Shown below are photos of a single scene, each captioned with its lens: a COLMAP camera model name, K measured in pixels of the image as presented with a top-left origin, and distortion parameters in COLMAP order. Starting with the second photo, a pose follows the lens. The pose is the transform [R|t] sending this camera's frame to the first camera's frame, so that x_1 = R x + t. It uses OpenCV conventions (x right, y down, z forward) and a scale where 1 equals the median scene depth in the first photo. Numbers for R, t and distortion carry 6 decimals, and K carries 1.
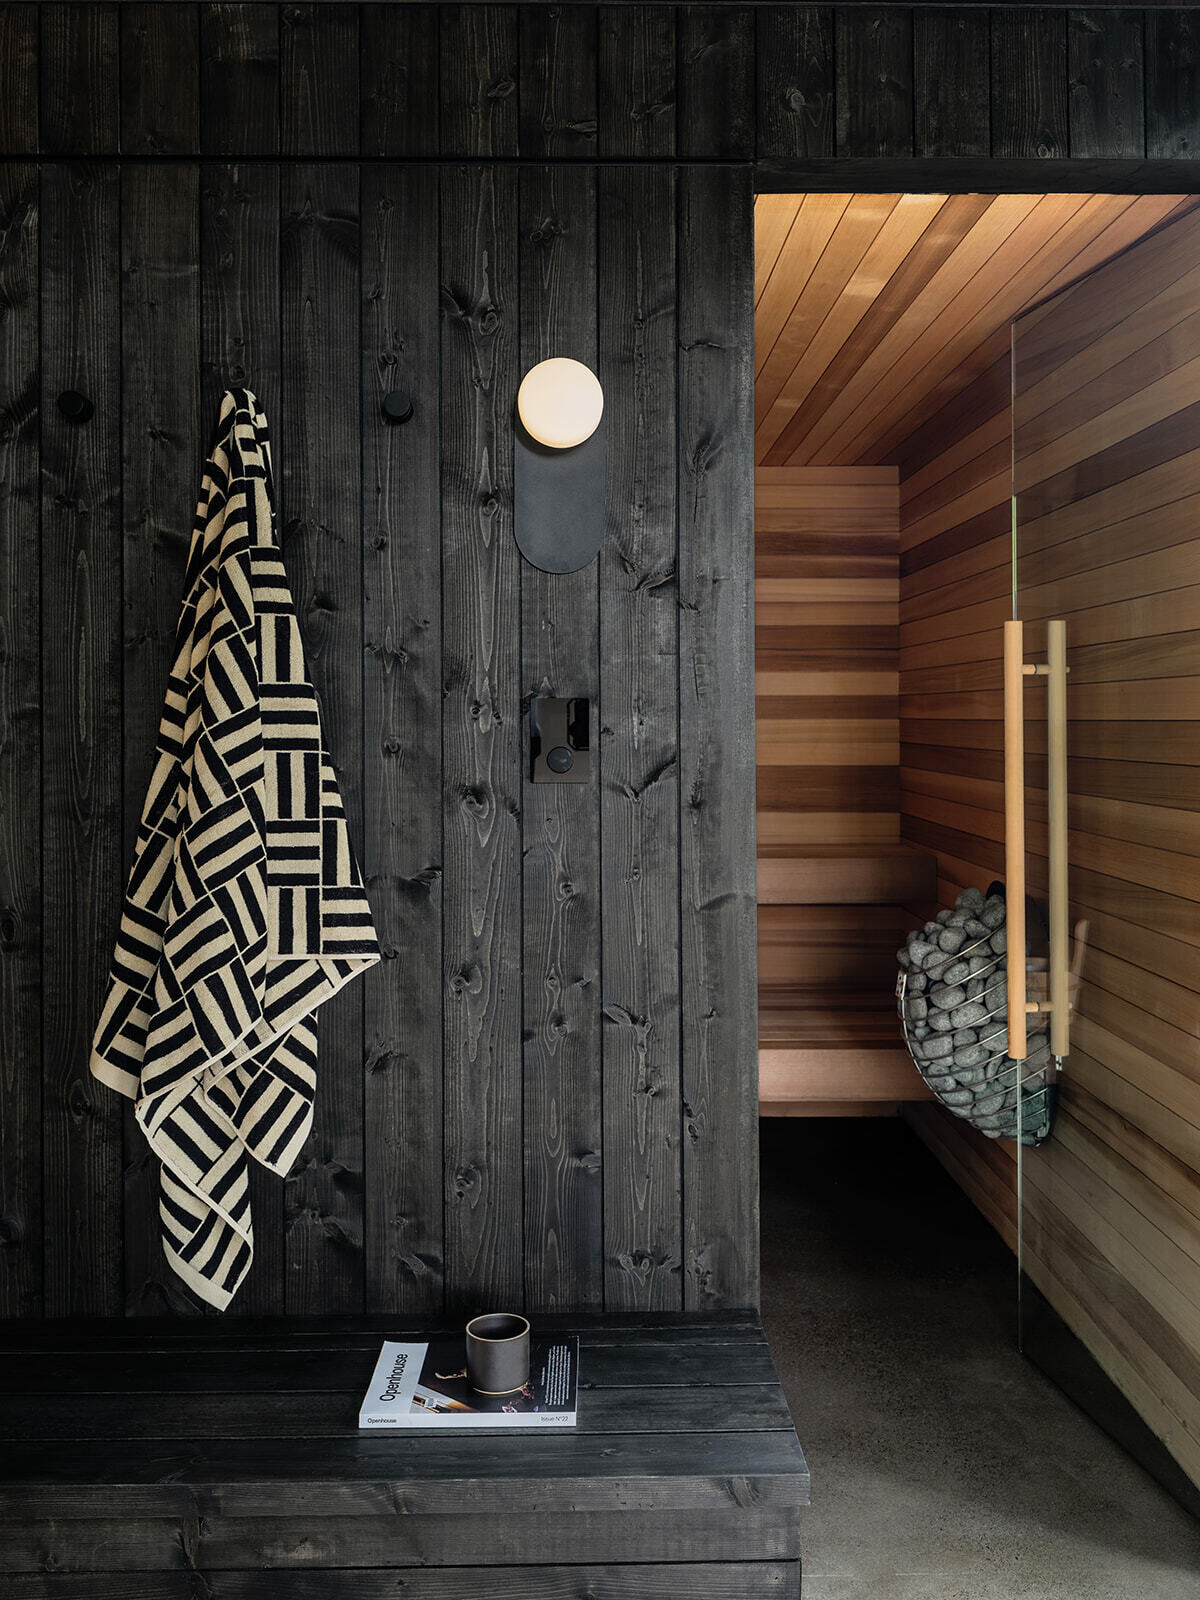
lens RADIAL K [[1330.9, 0, 590.2], [0, 1330.9, 708.5], [0, 0, 1]] dist [0.013772, -0.060045]
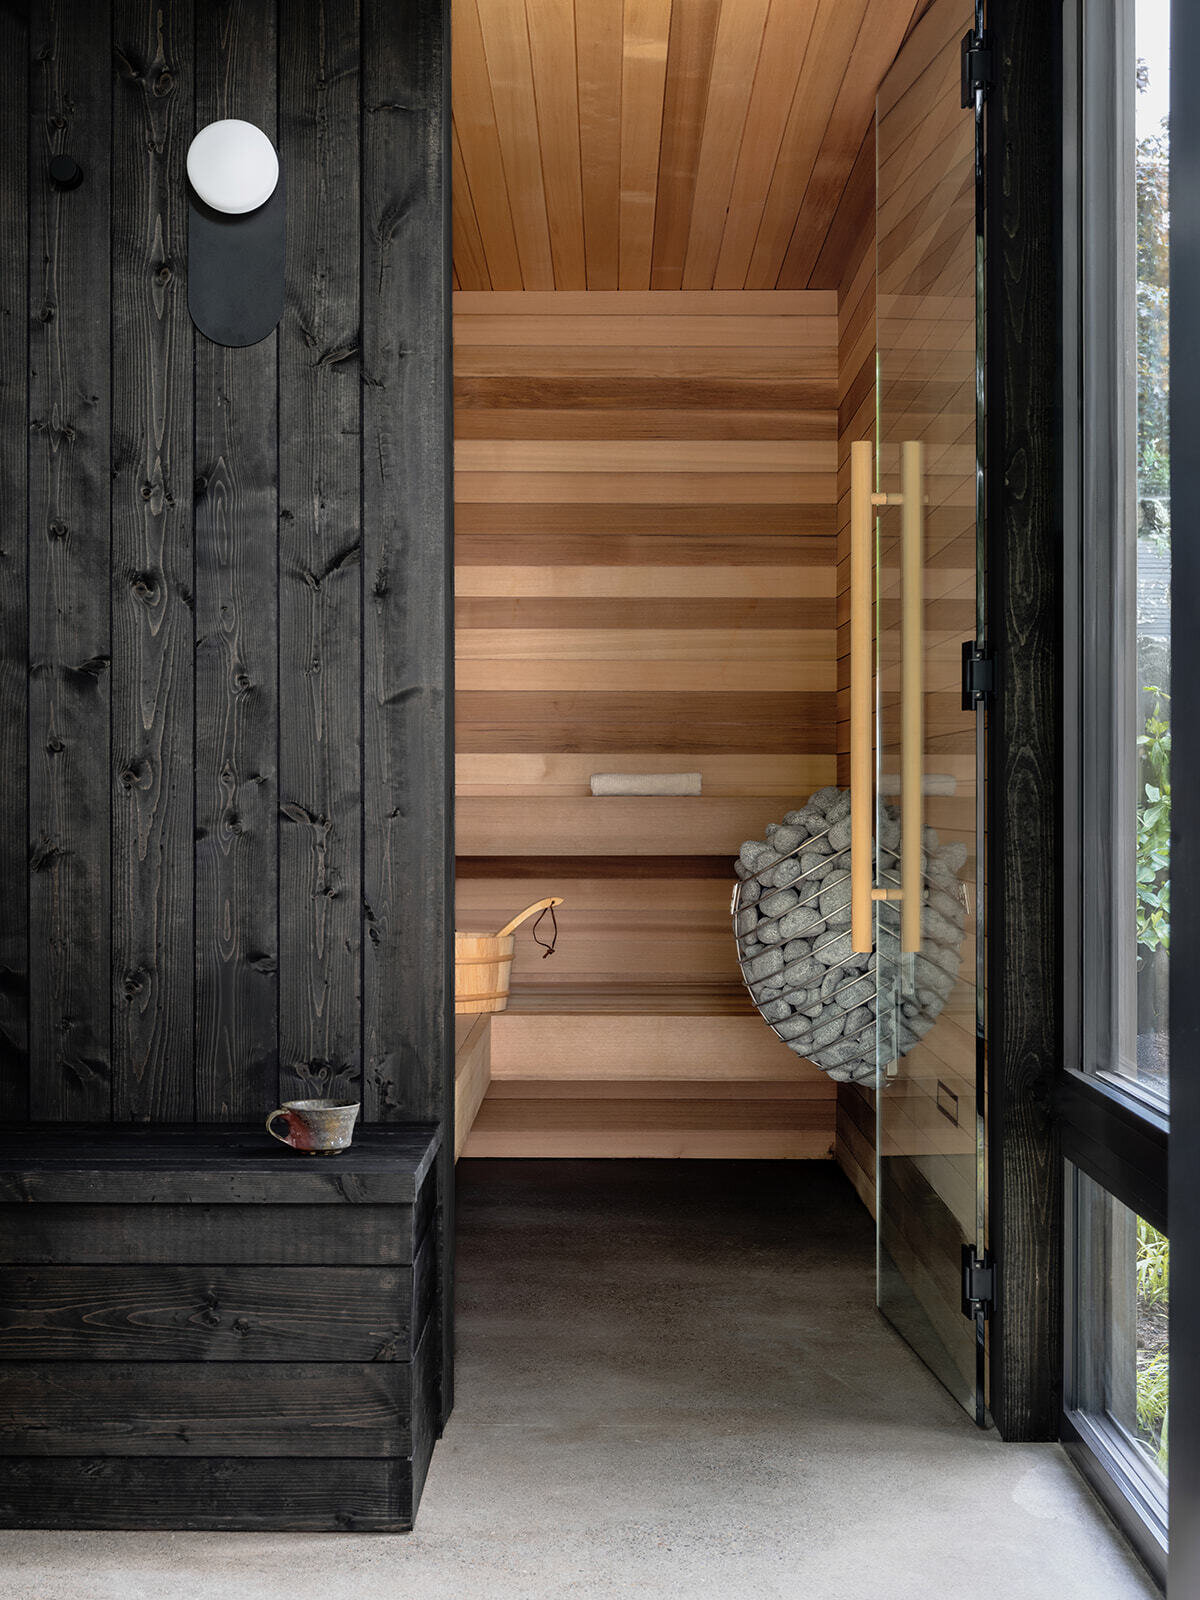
lens RADIAL K [[2249.0, 0, 607.1], [0, 2249.0, 798.6], [0, 0, 1]] dist [-0.053938, 0.000000]
pose [[0.999976, 0.003490, -0.005959, 0.251452], [-0.003415, 0.999916, 0.012471, 0.198742], [0.006002, -0.012450, 0.999904, -0.595696]]
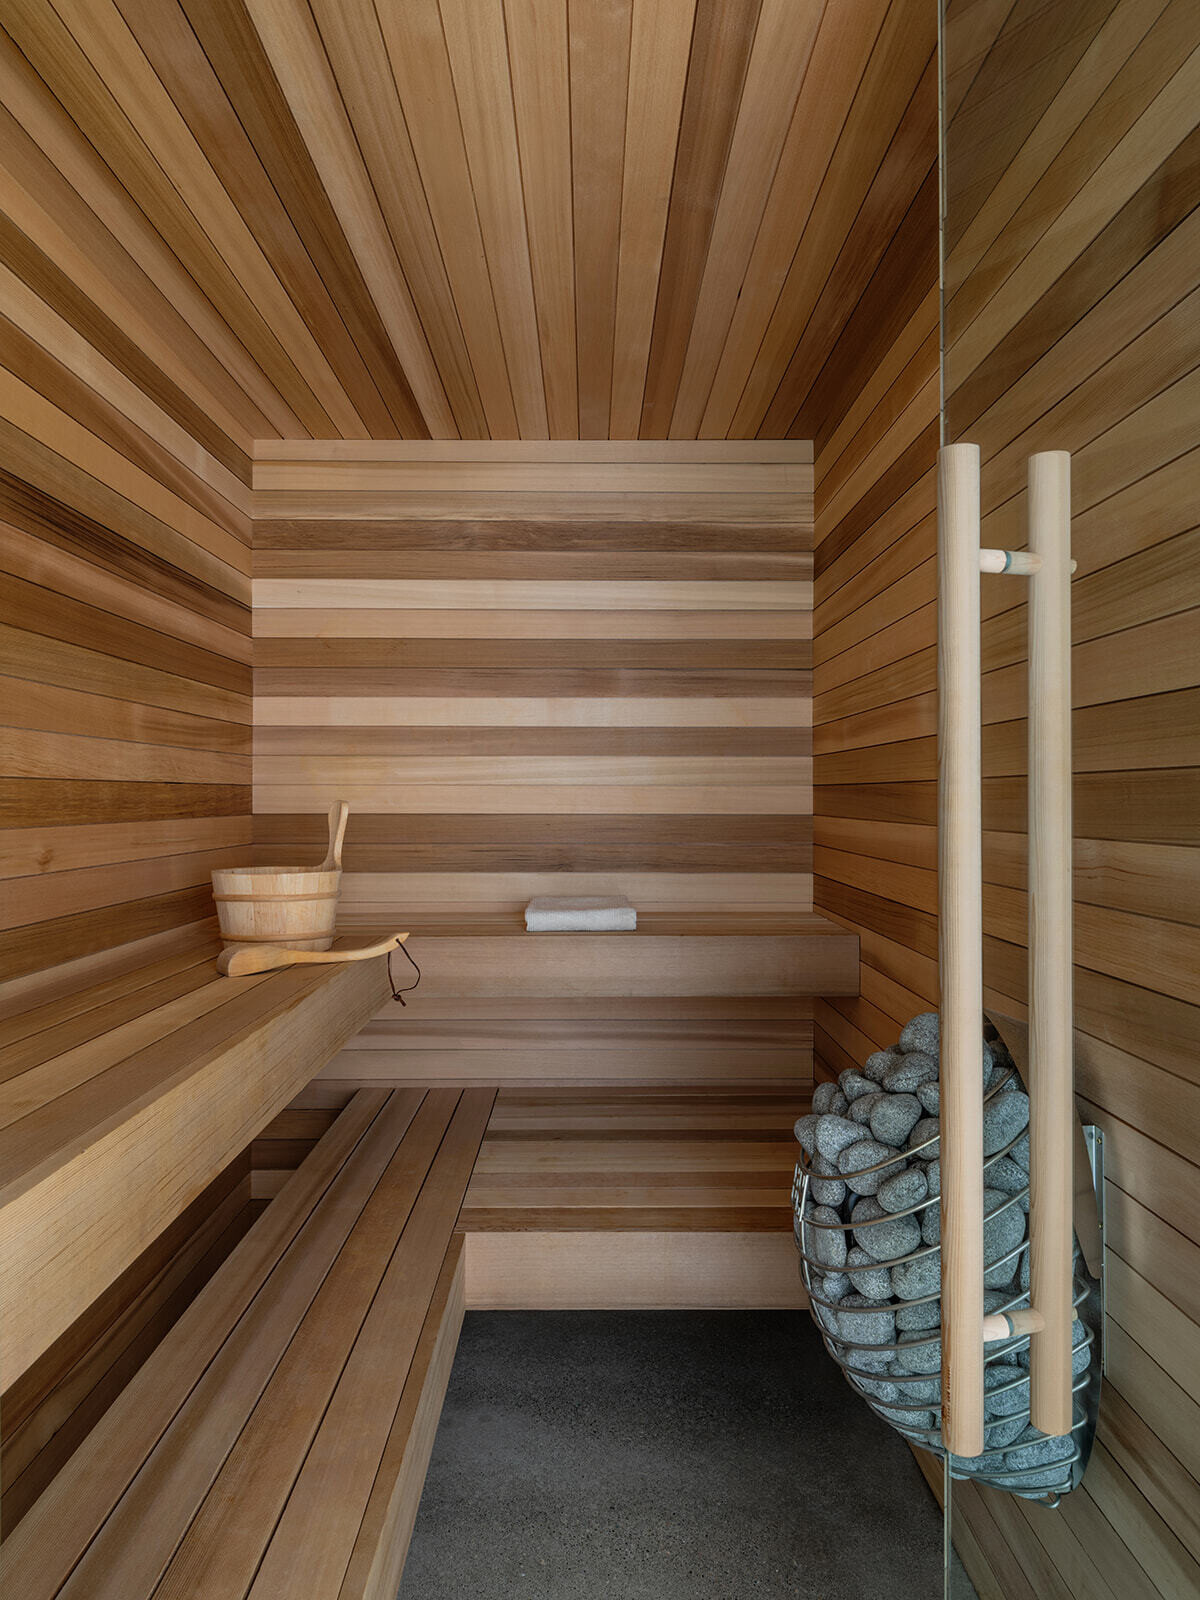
lens RADIAL K [[1002.4, 0, 595.5], [0, 1002.4, 792.0], [0, 0, 1]] dist [0.010015, -0.017262]
pose [[0.999991, 0.003694, 0.001867, 0.227332], [-0.003696, 0.999992, 0.001325, 0.065283], [-0.001862, -0.001332, 0.999997, 0.900842]]
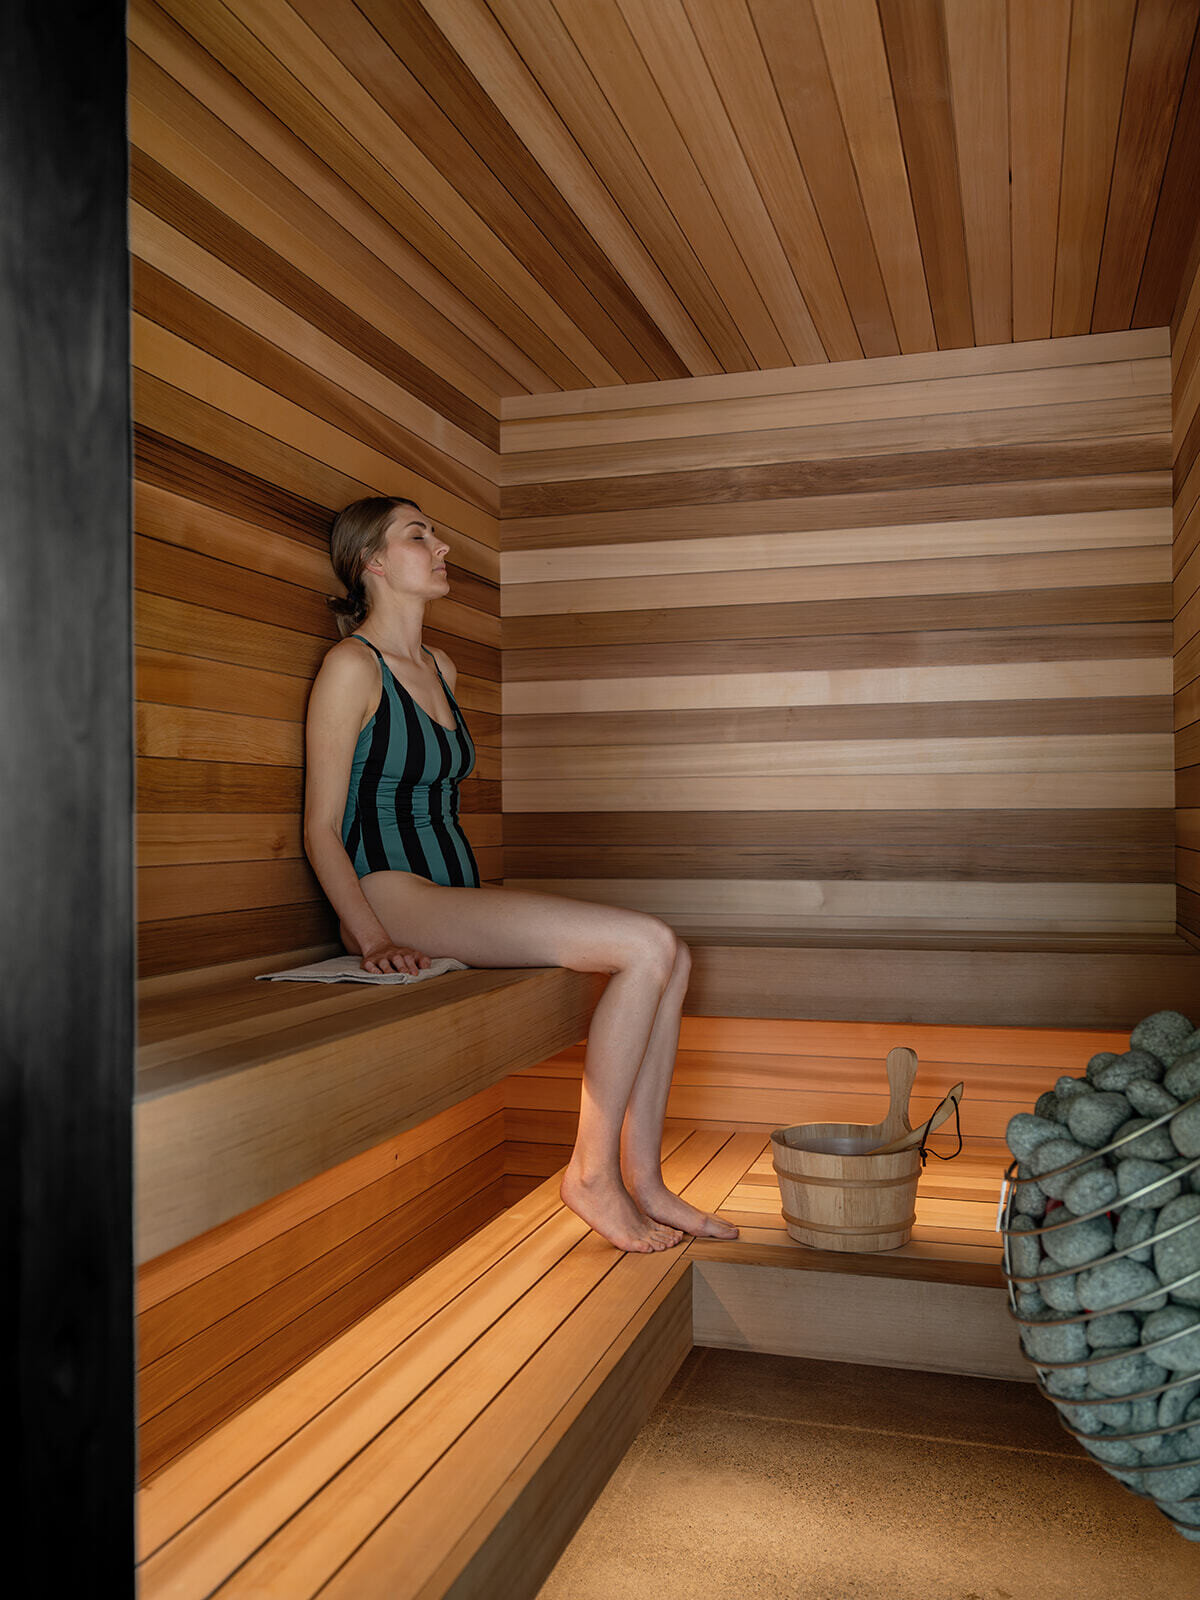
lens RADIAL K [[1330.9, 0, 600.4], [0, 1330.9, 802.8], [0, 0, 1]] dist [0.013772, -0.060045]
pose [[0.953366, -0.006489, -0.301748, 0.371938], [0.005238, 0.999974, -0.004955, 0.095461], [0.301773, 0.003144, 0.953375, 0.744676]]
